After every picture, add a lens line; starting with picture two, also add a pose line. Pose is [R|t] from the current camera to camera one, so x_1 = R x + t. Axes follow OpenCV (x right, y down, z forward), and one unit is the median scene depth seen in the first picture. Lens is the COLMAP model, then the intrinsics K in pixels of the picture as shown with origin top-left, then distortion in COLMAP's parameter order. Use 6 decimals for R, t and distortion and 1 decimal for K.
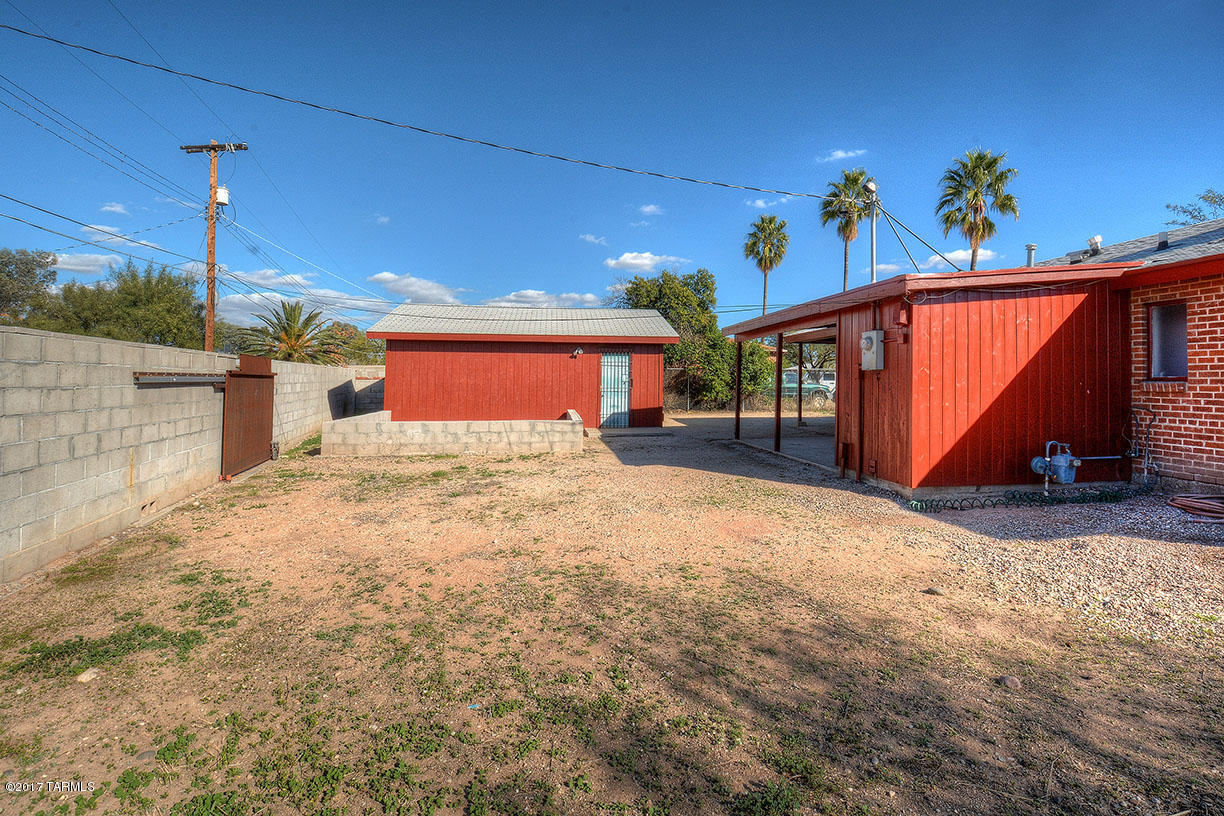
lens RADIAL K [[542.5, 0, 603.3], [0, 542.5, 376.9], [0, 0, 1]] dist [0.008668, -0.003838]
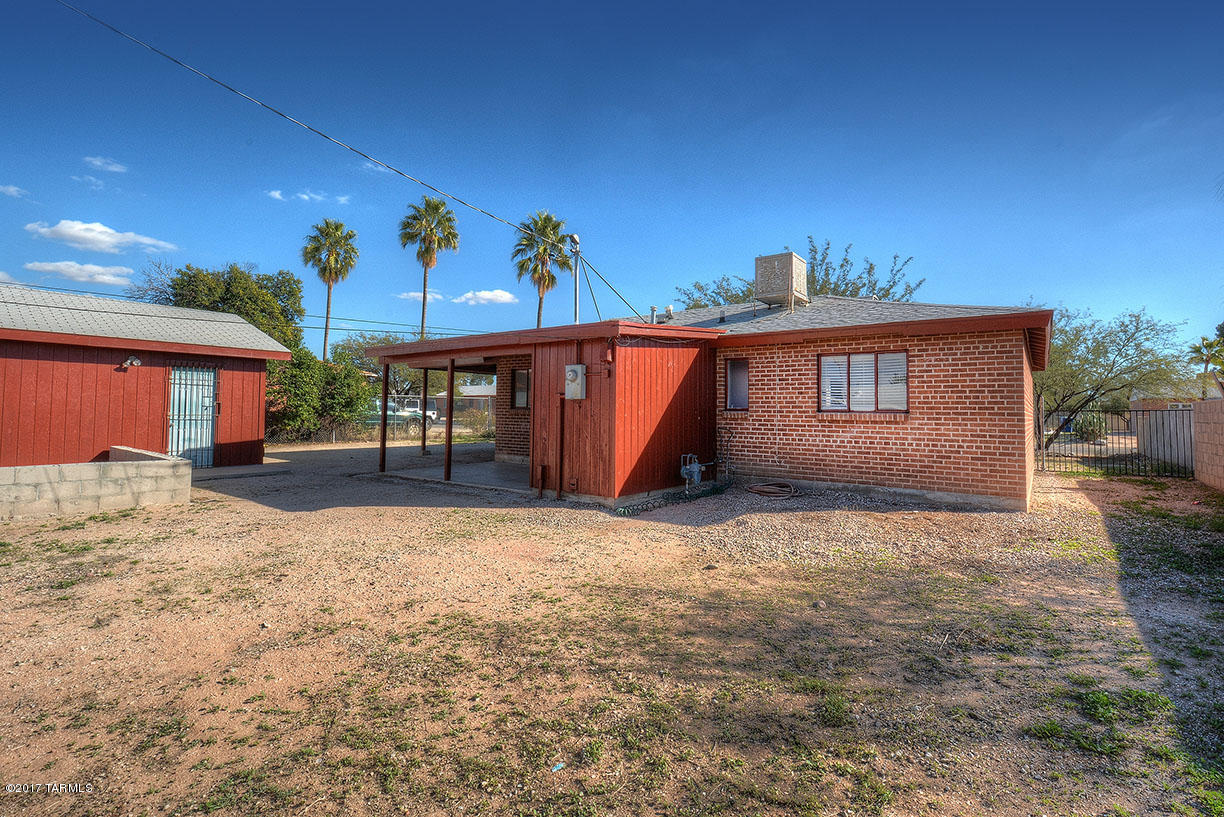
lens RADIAL K [[575.8, 0, 613.0], [0, 575.8, 406.5], [0, 0, 1]] dist [0.002574, -0.005806]
pose [[0.704874, 0.013538, 0.709204, -0.327667], [-0.016354, 0.999862, -0.002832, 0.004972], [-0.709144, -0.009602, 0.704998, 0.104333]]
